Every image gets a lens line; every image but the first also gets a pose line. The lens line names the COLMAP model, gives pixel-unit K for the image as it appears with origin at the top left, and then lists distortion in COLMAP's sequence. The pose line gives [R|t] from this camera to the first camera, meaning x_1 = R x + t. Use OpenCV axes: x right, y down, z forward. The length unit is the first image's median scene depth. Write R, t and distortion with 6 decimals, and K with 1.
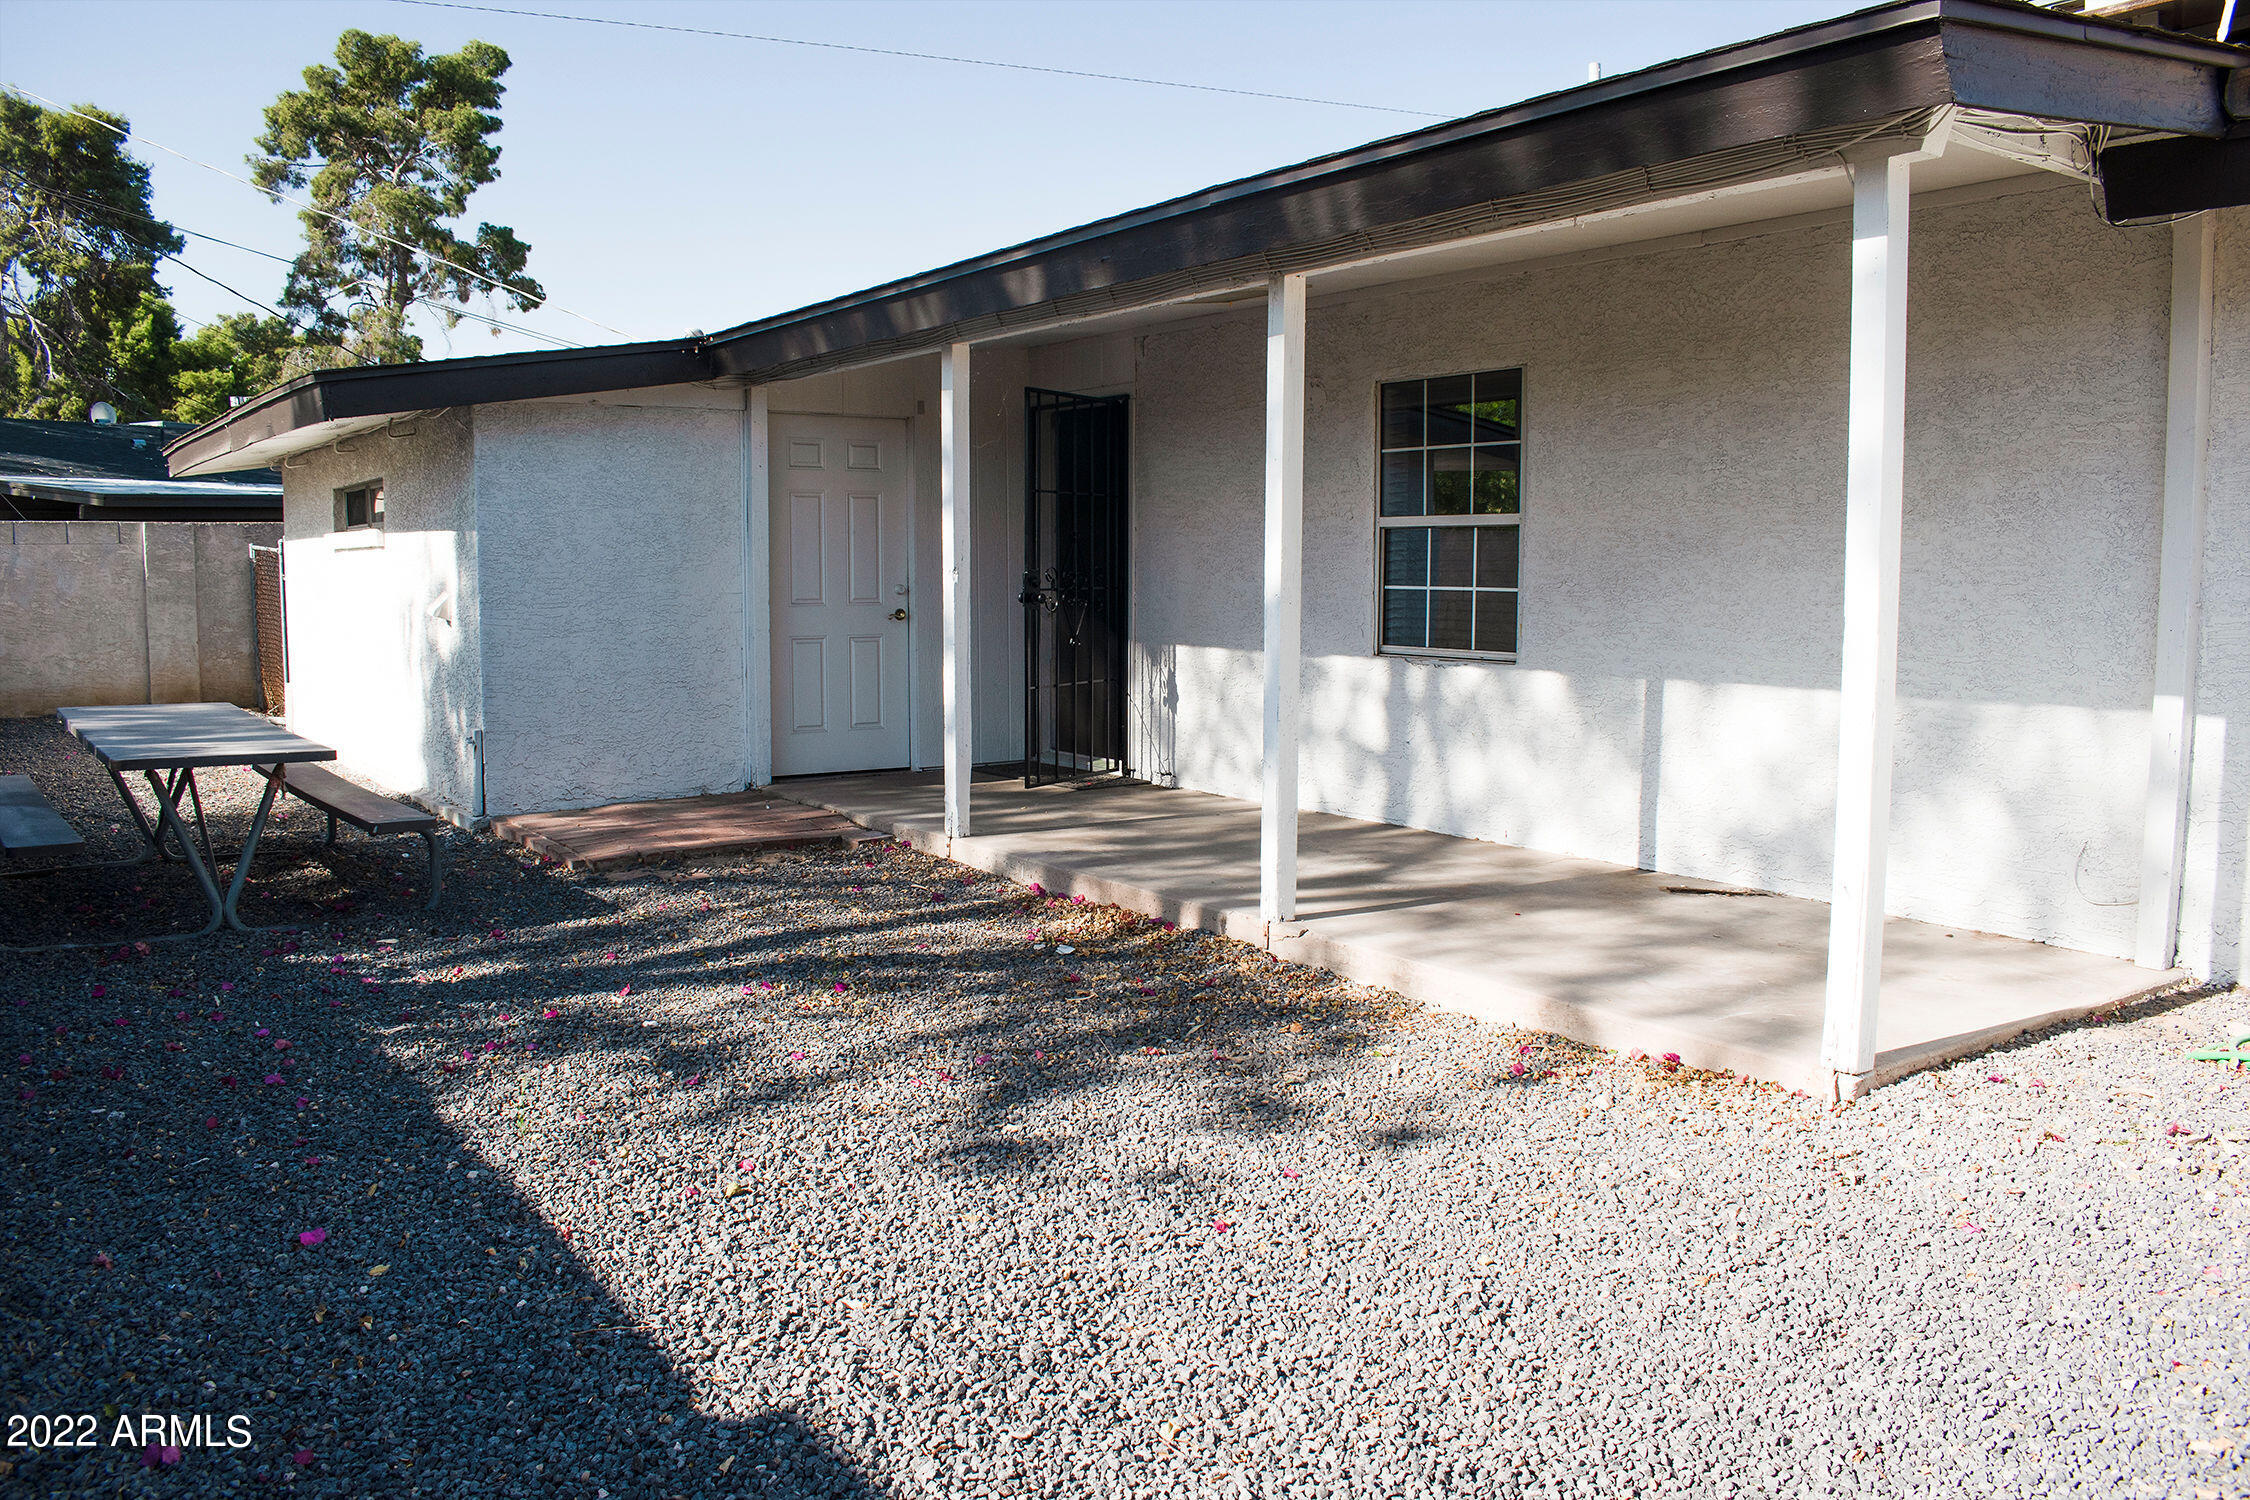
lens RADIAL K [[1752.9, 0, 1126.4], [0, 1752.9, 752.9], [0, 0, 1]] dist [-0.097645, 0.014529]
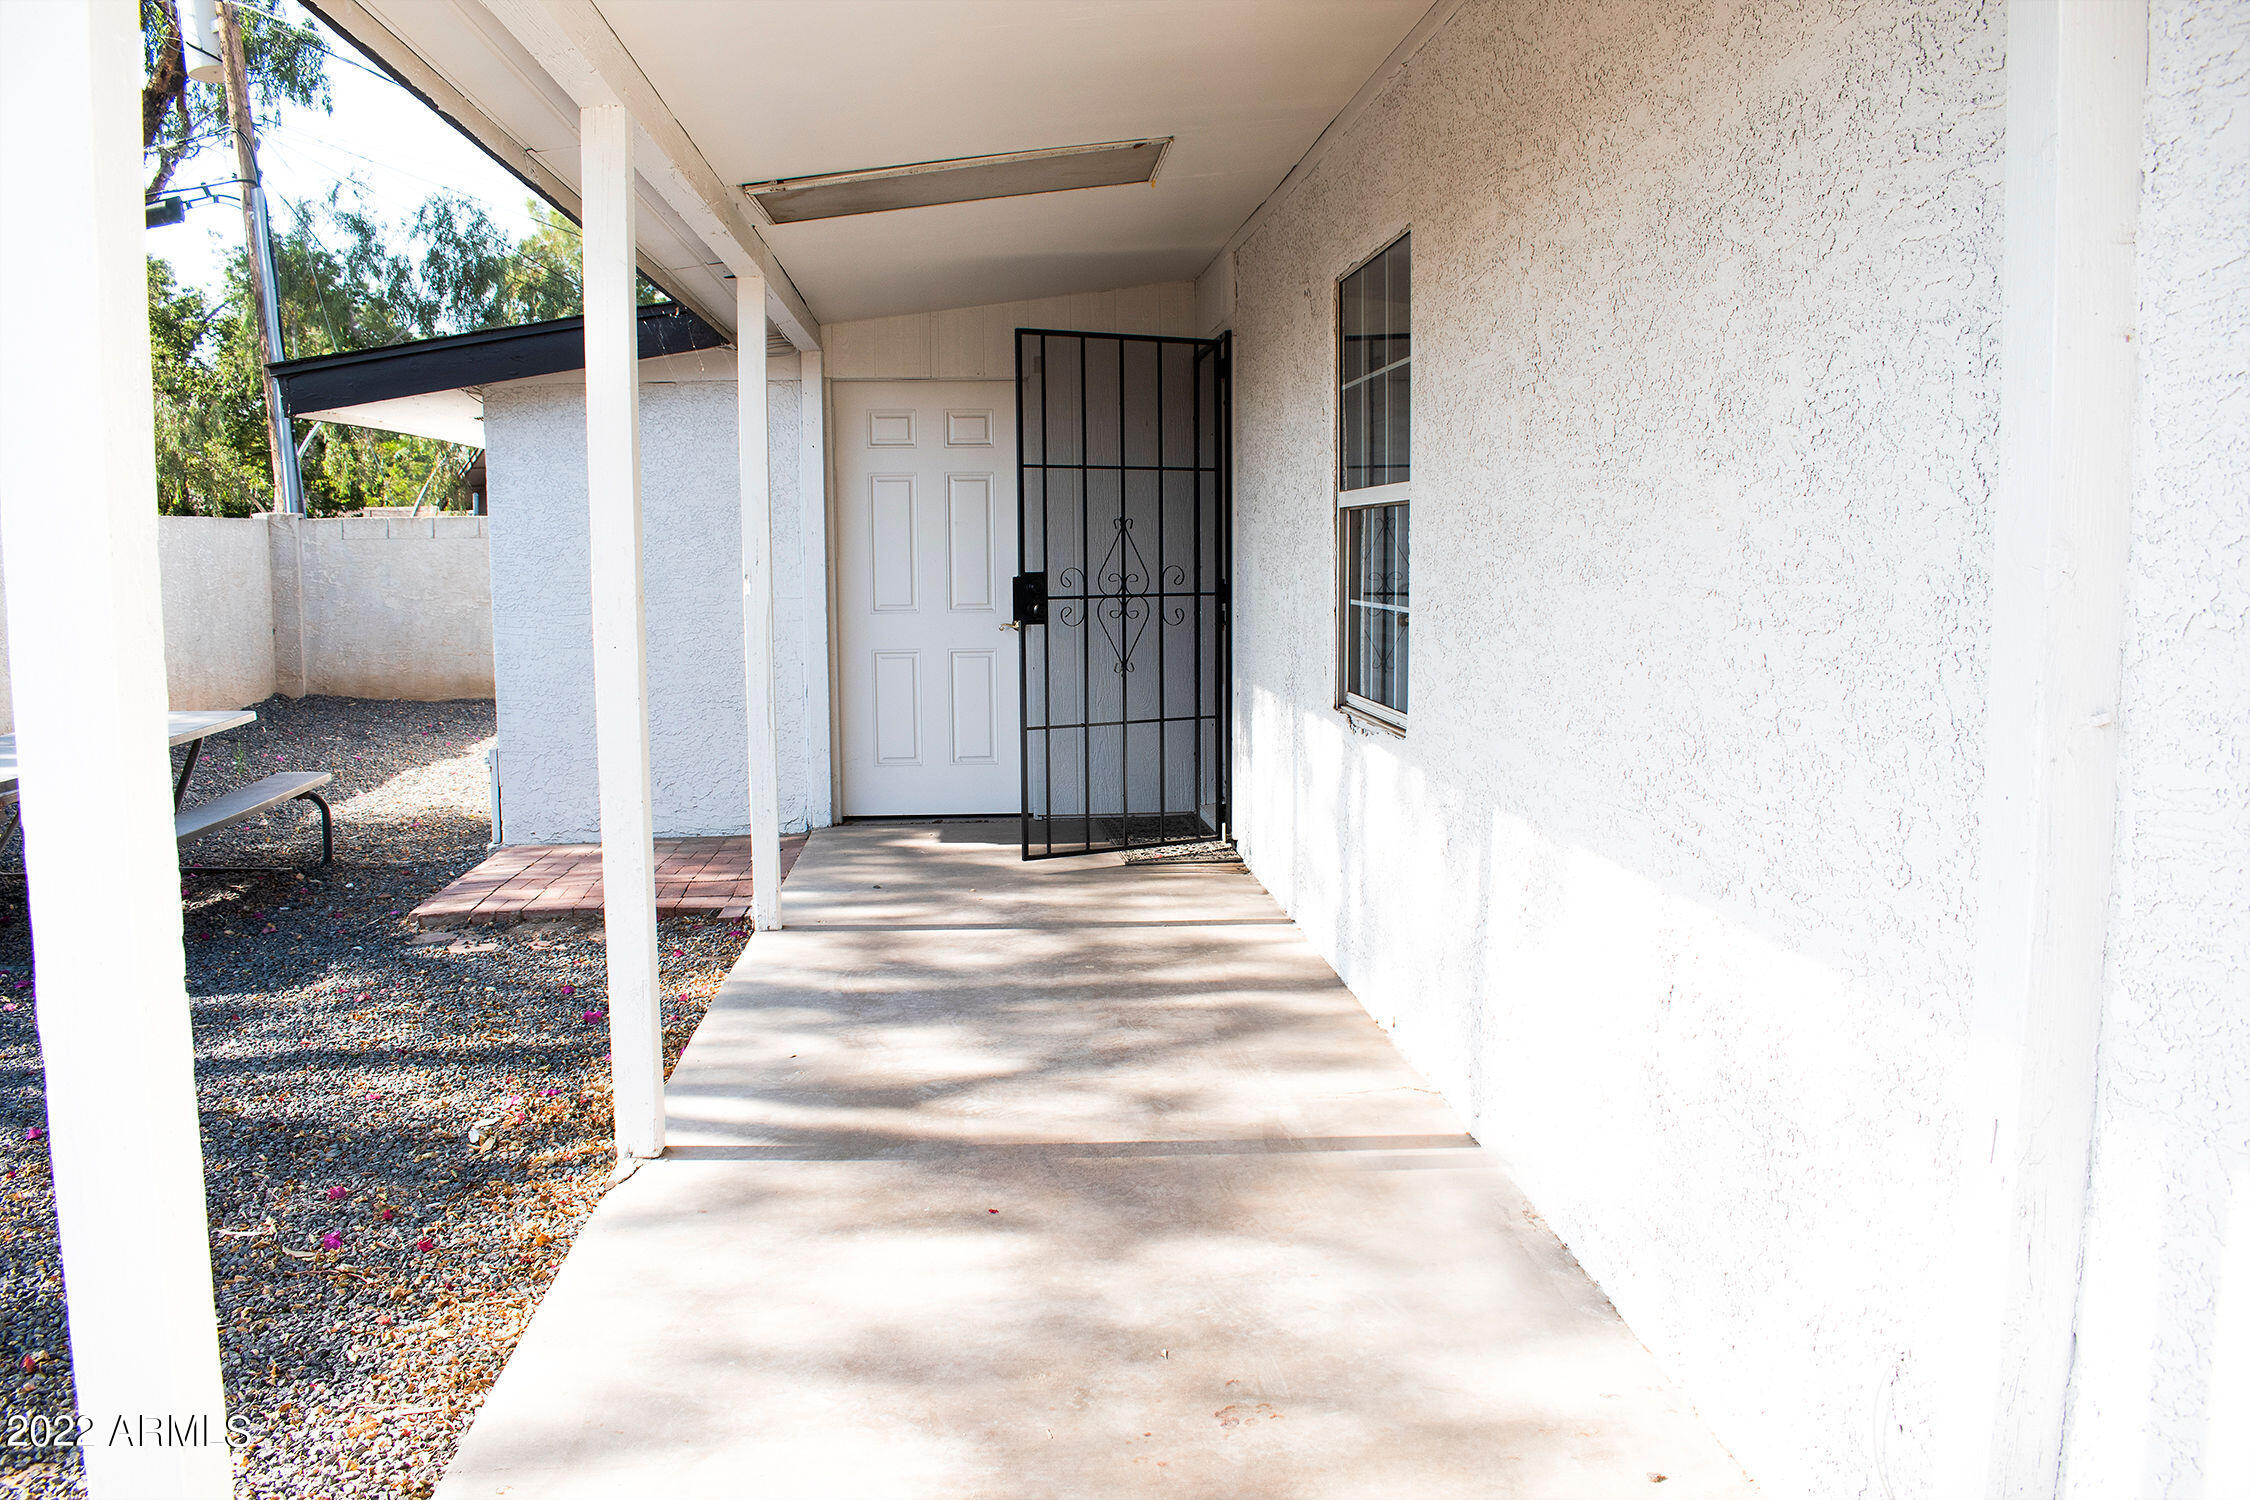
lens RADIAL K [[1752.9, 0, 1126.4], [0, 1752.9, 752.9], [0, 0, 1]] dist [-0.097645, 0.014529]
pose [[0.872088, 0.048539, -0.486936, 0.395029], [-0.042984, 0.998821, 0.022583, -0.050786], [0.487458, 0.001236, 0.873146, 0.403858]]
